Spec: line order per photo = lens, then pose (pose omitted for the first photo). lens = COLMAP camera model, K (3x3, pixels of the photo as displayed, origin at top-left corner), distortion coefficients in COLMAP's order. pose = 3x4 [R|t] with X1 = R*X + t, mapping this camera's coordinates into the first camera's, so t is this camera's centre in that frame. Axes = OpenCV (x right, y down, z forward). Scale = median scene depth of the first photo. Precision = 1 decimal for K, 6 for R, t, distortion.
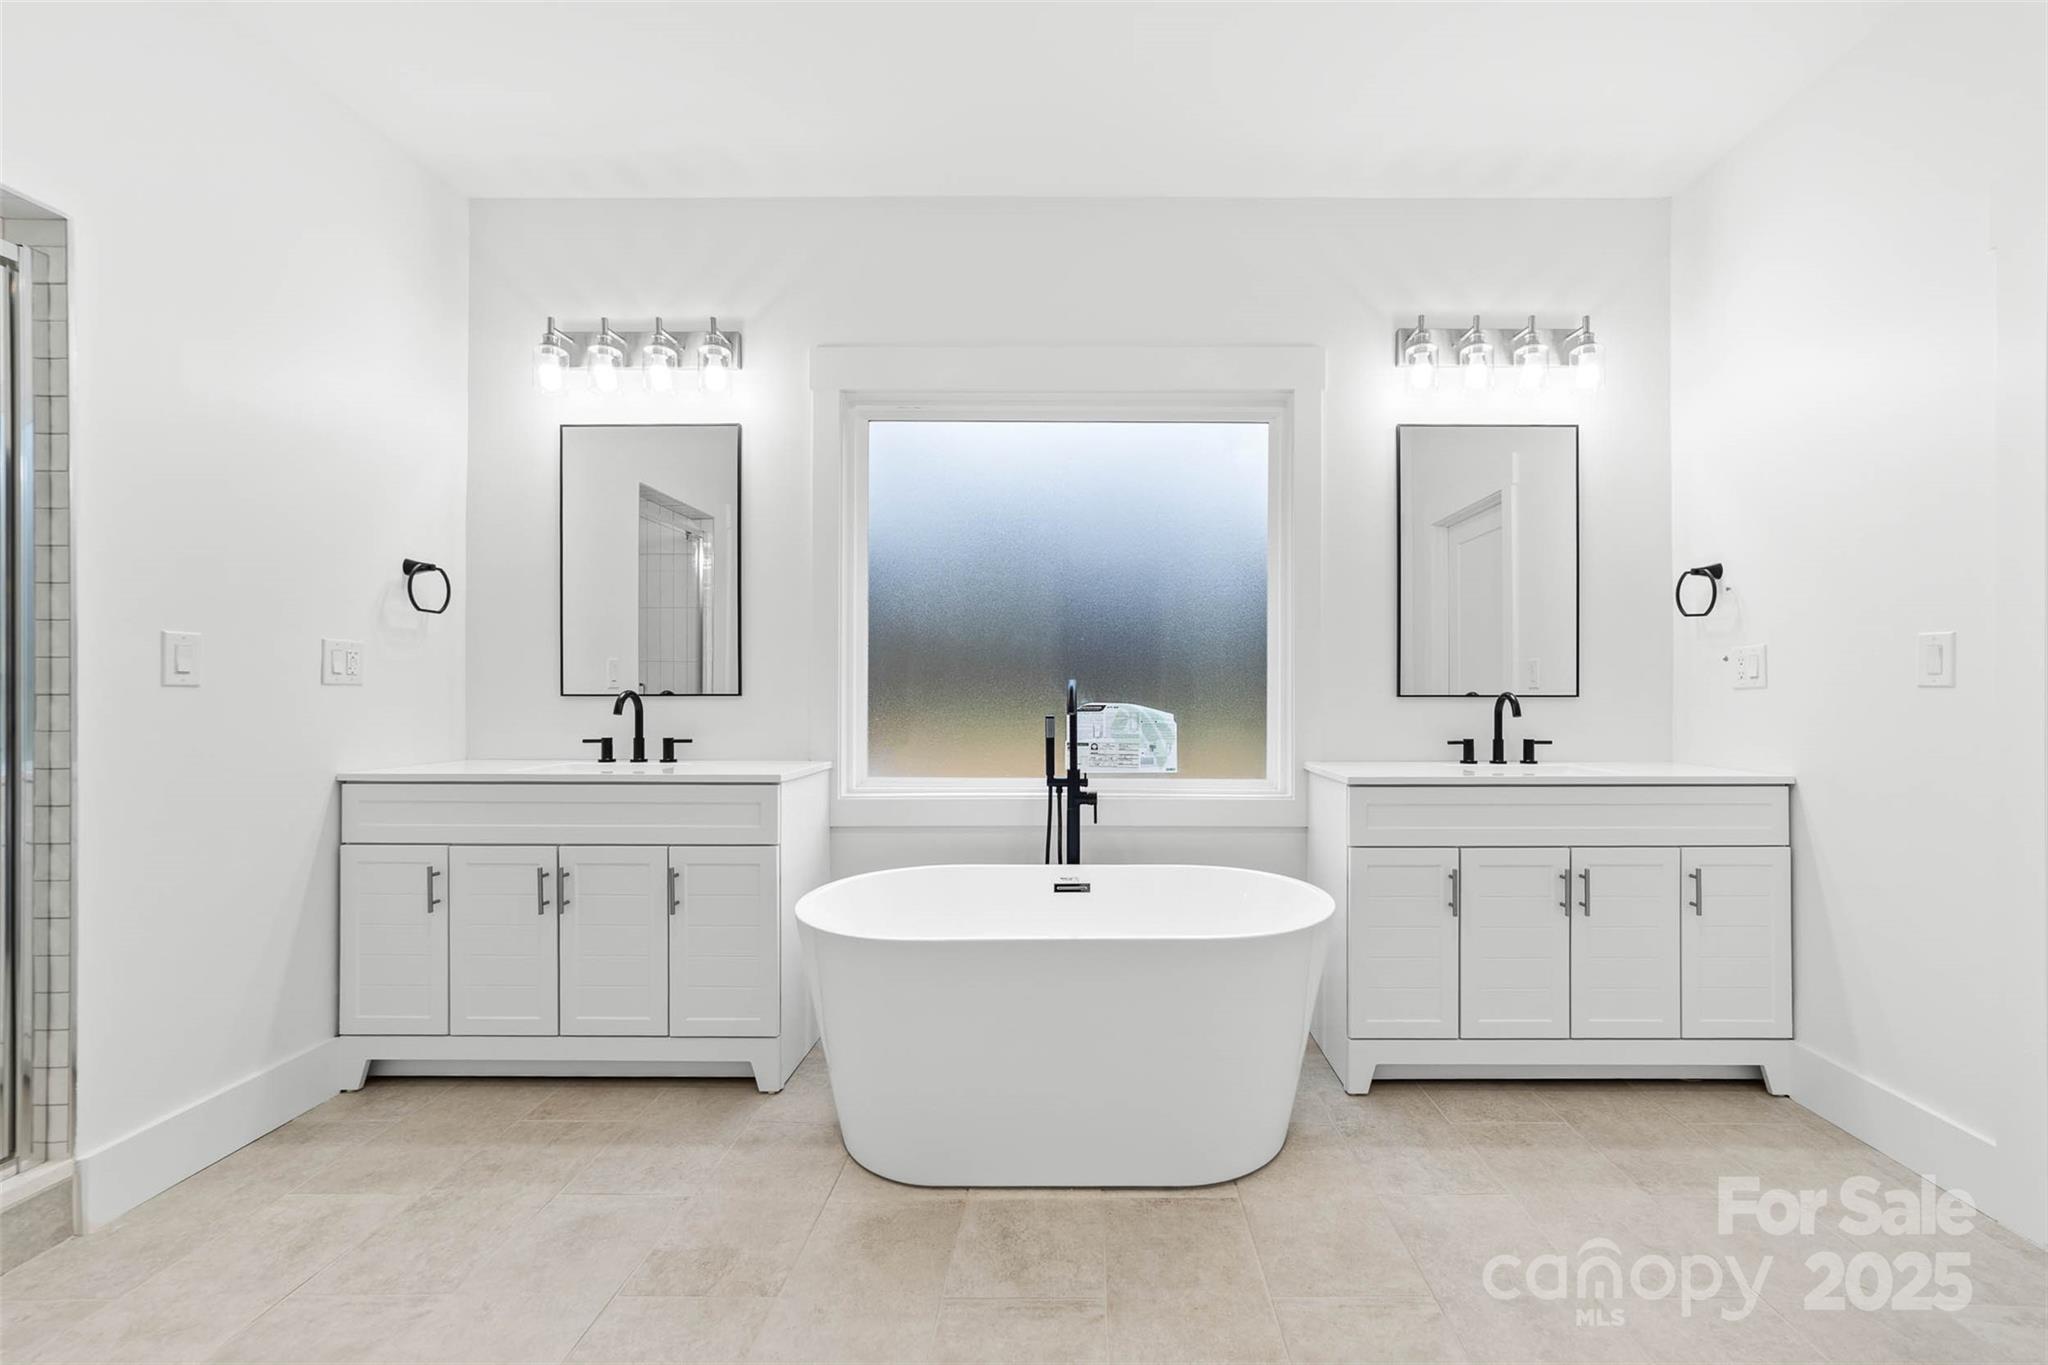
lens RADIAL K [[822.7, 0, 1055.9], [0, 822.7, 691.7], [0, 0, 1]] dist [-0.008655, 0.000693]
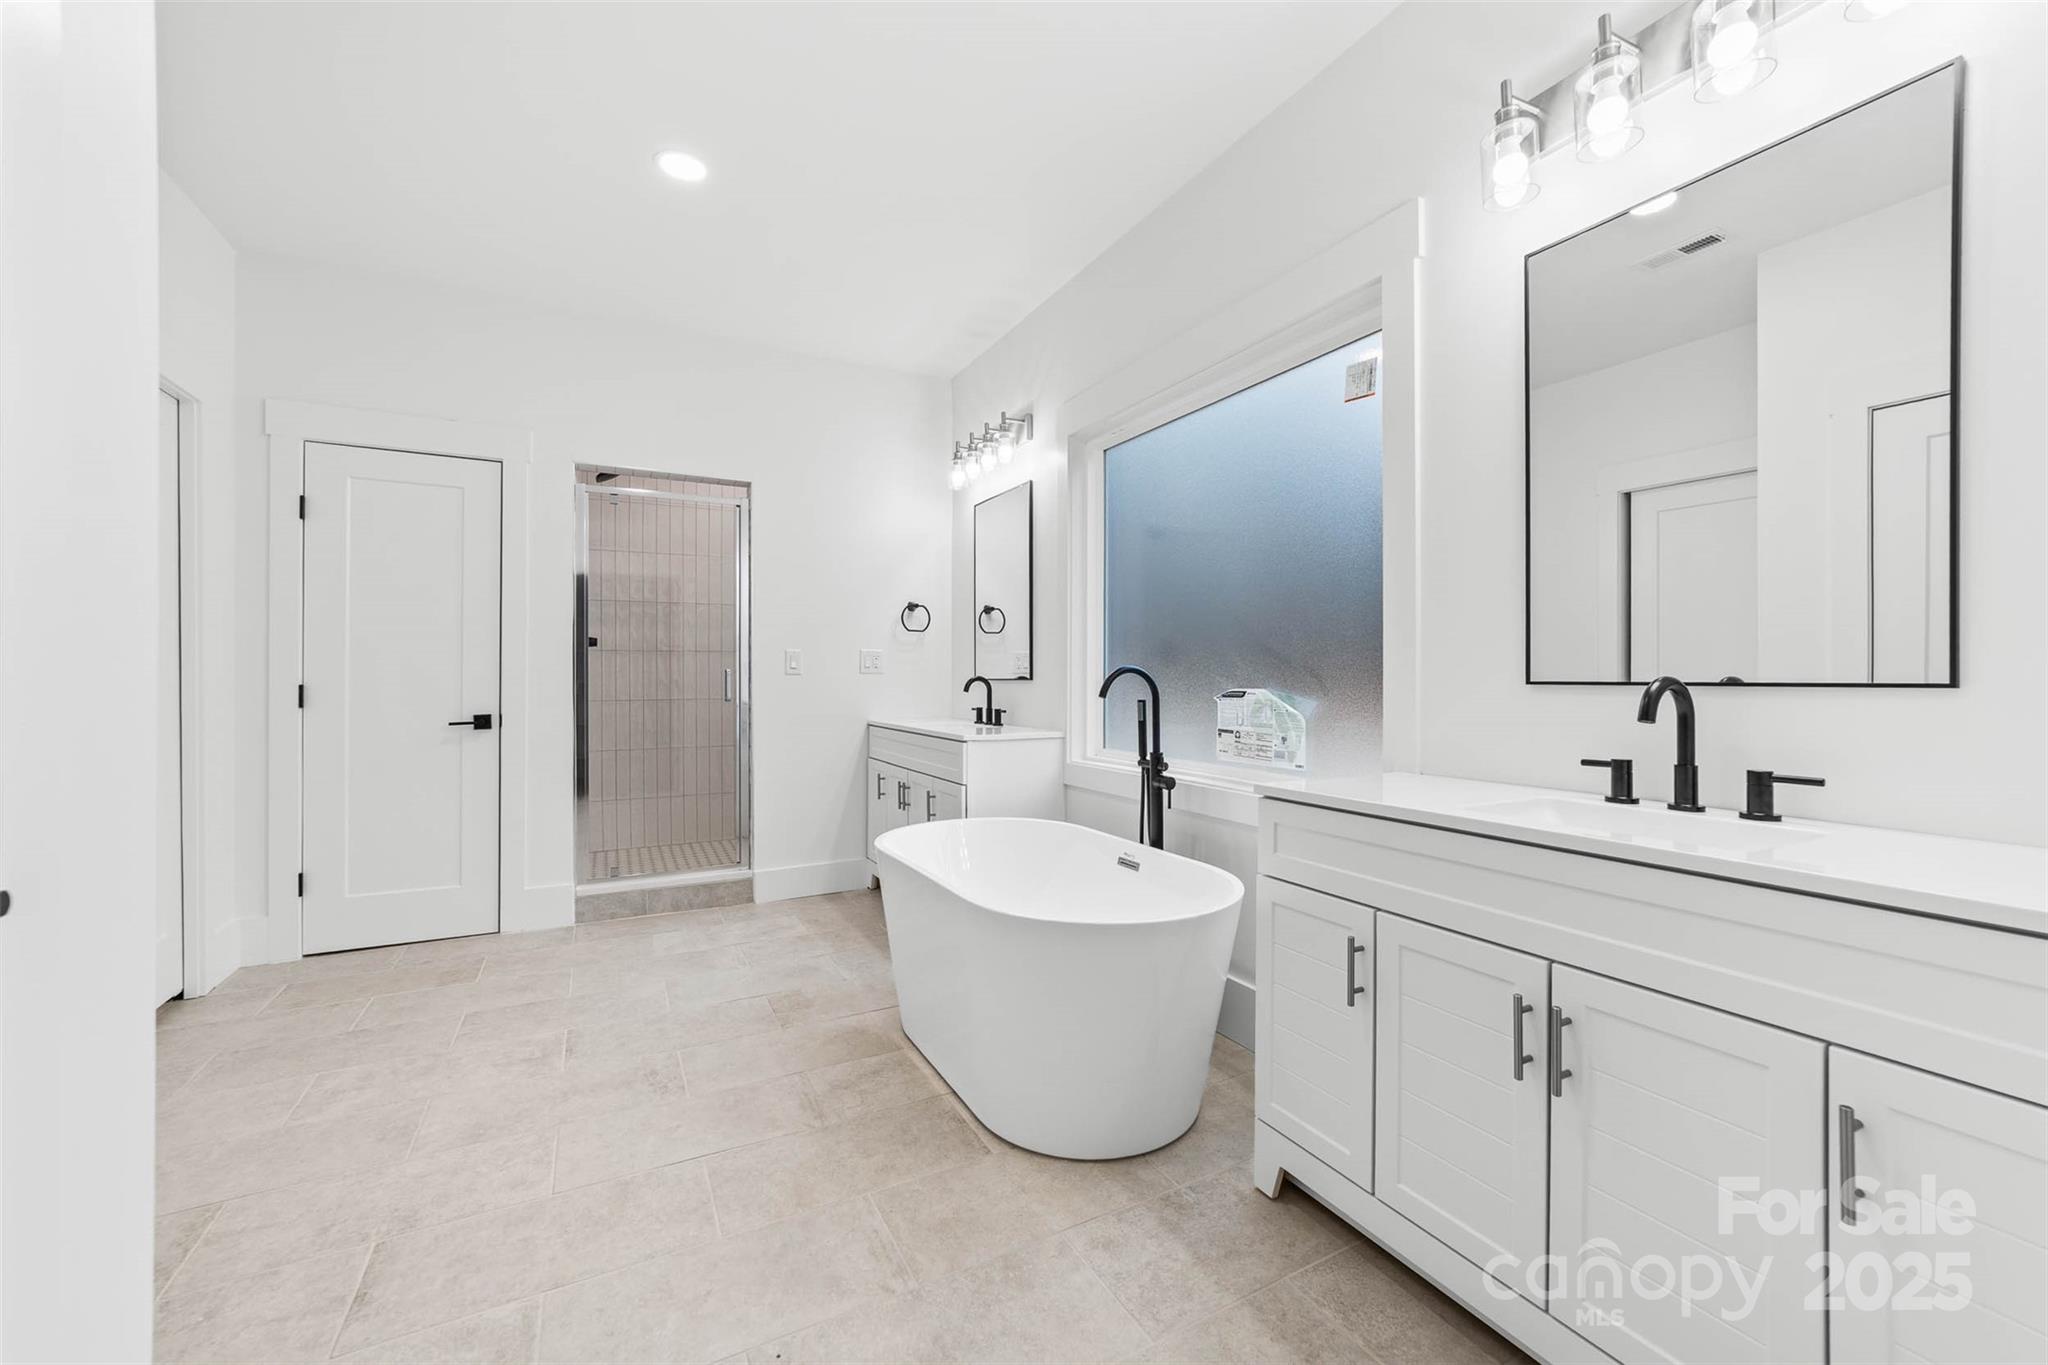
lens RADIAL K [[783.2, 0, 1017.3], [0, 783.2, 672.5], [0, 0, 1]] dist [-0.006765, 0.000433]
pose [[0.479776, -0.005230, -0.877376, 0.794839], [-0.000082, 0.999982, -0.006005, 0.000726], [0.877391, 0.002953, 0.479767, 0.381998]]
